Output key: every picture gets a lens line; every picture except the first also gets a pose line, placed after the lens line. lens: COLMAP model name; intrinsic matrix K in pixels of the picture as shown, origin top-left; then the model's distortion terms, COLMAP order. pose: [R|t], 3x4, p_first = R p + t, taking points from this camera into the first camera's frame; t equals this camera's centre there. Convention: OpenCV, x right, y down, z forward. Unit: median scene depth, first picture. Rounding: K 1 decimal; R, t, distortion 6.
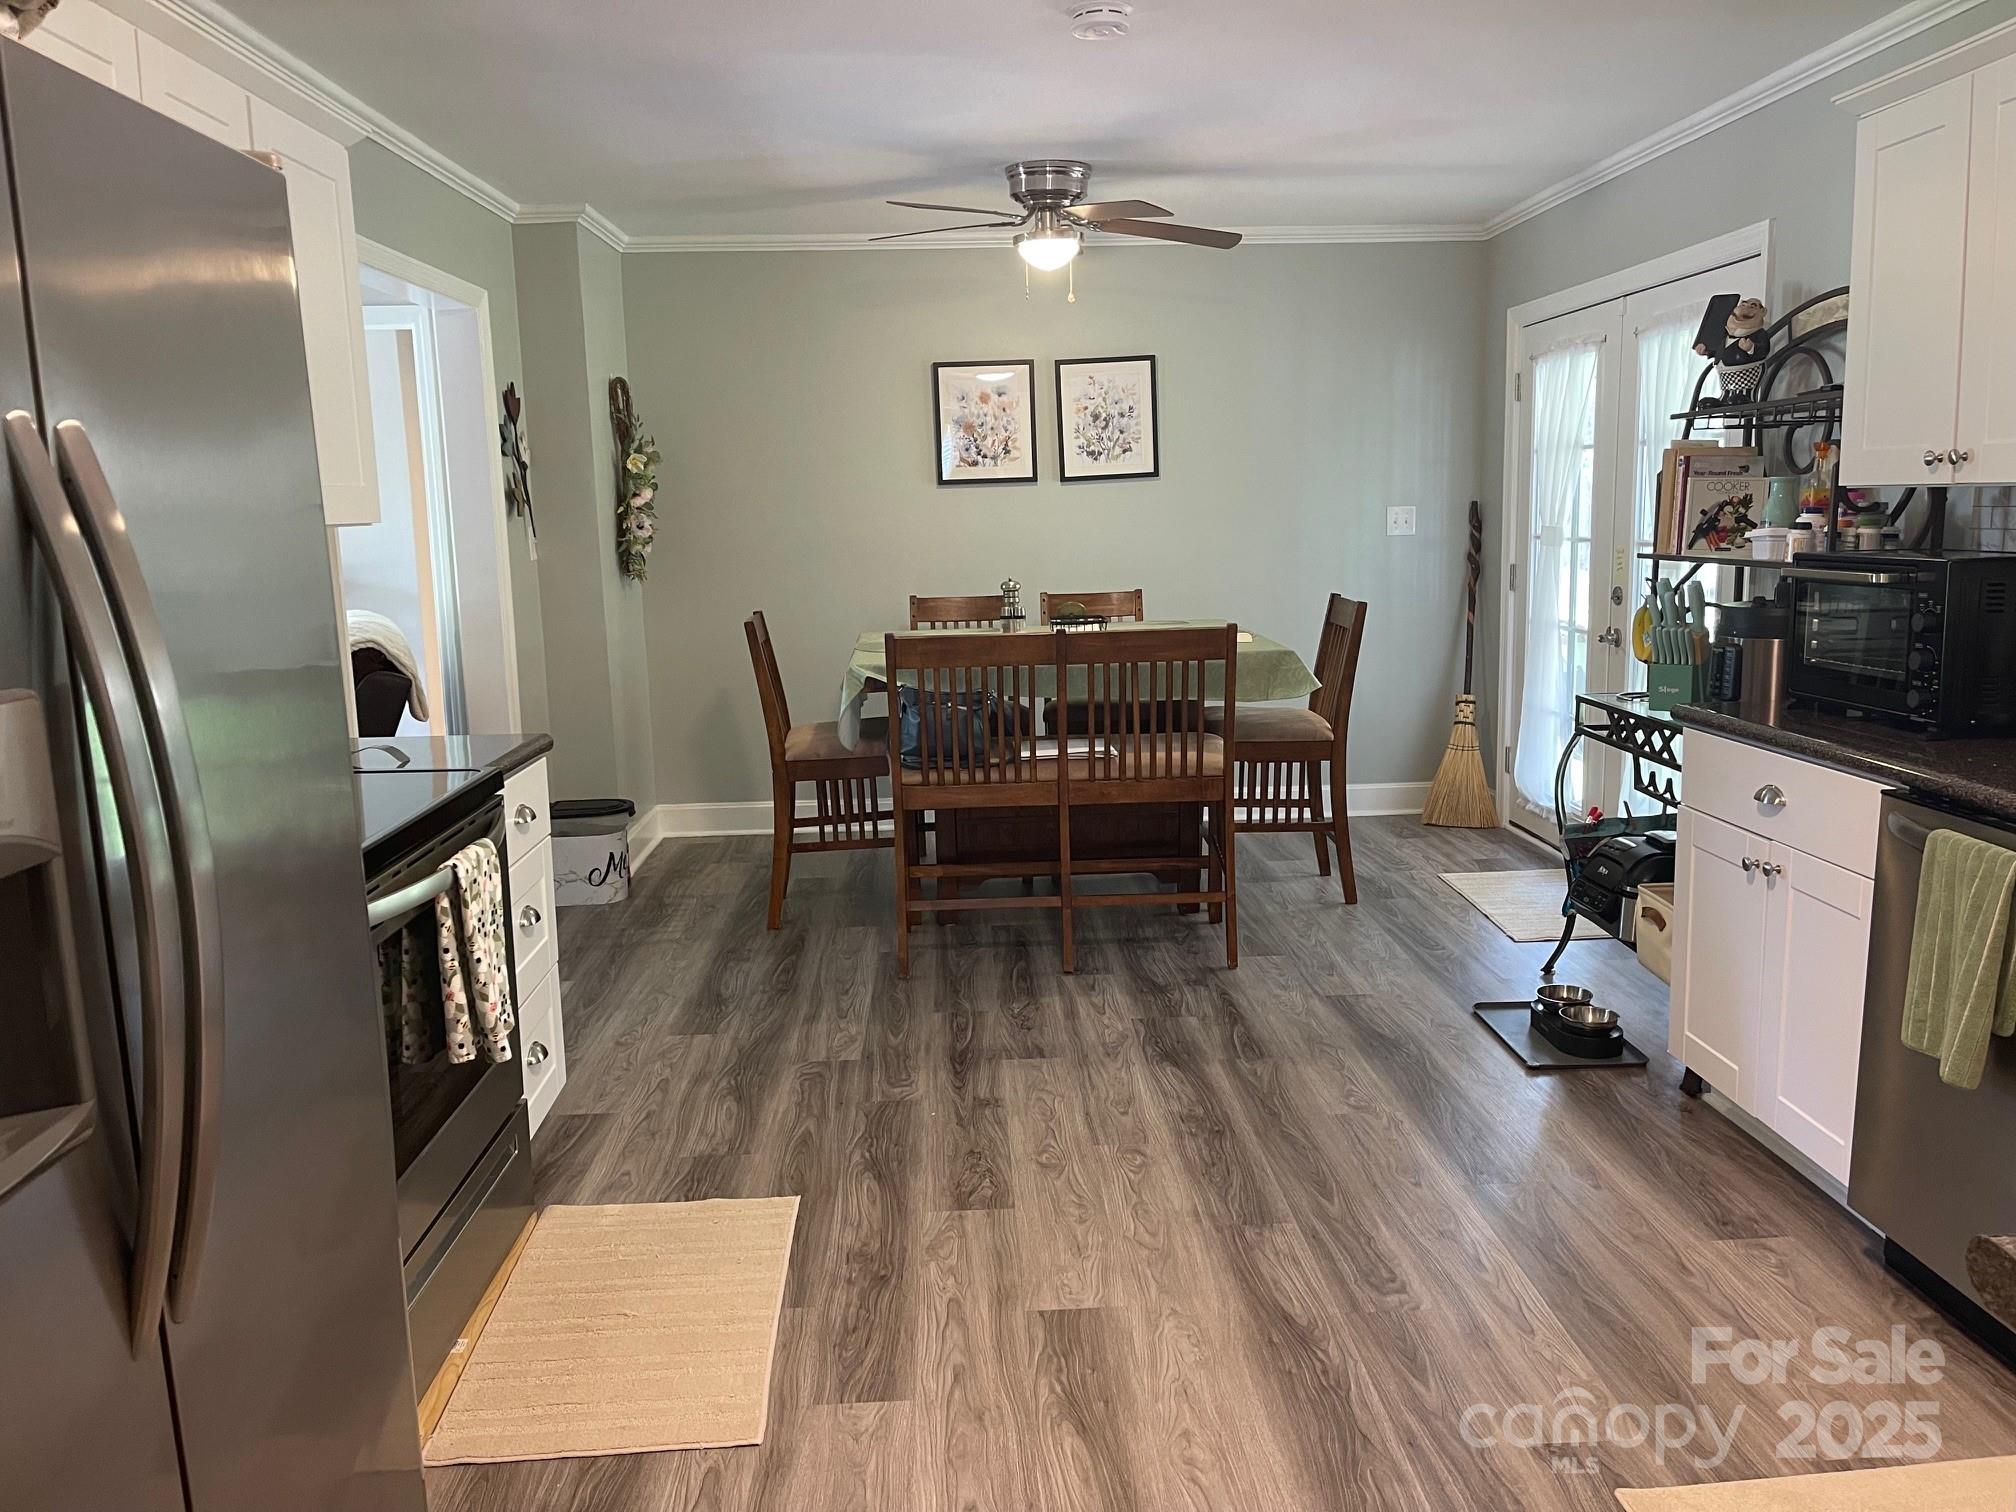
lens RADIAL K [[1532.6, 0, 1007.5], [0, 1532.6, 754.4], [0, 0, 1]] dist [0.053245, -0.083609]
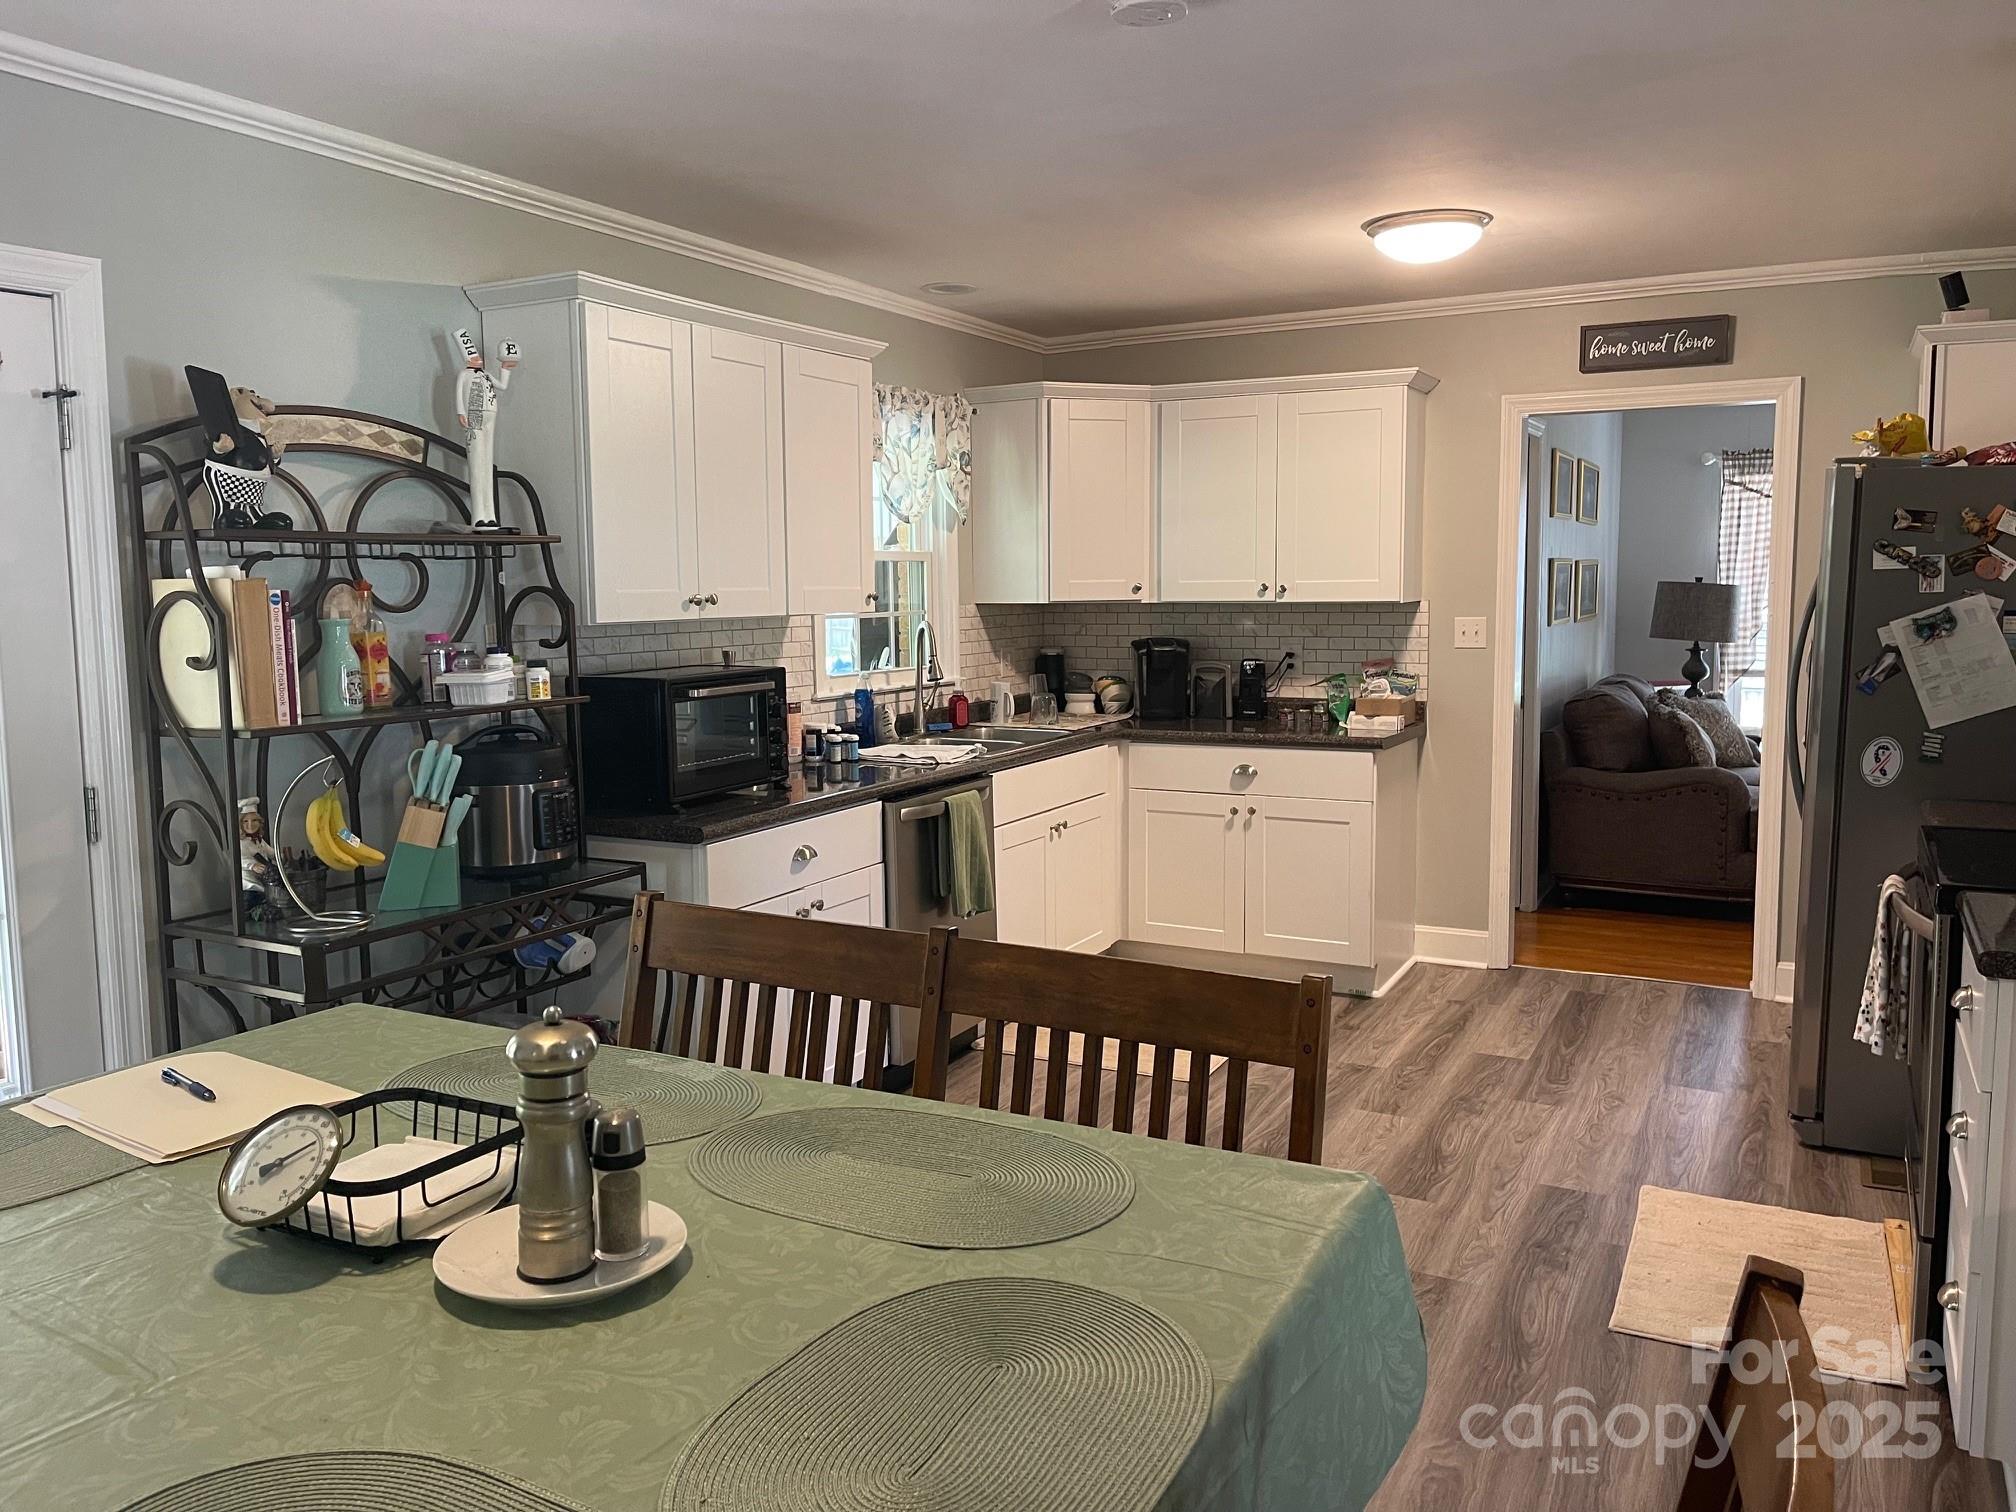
lens RADIAL K [[1532.6, 0, 1006.2], [0, 1532.6, 752.9], [0, 0, 1]] dist [0.053245, -0.083609]
pose [[-0.865050, -0.020227, 0.501278, -0.317785], [0.115412, 0.964364, 0.238079, -0.367026], [-0.488231, 0.263804, -0.831888, 2.106214]]
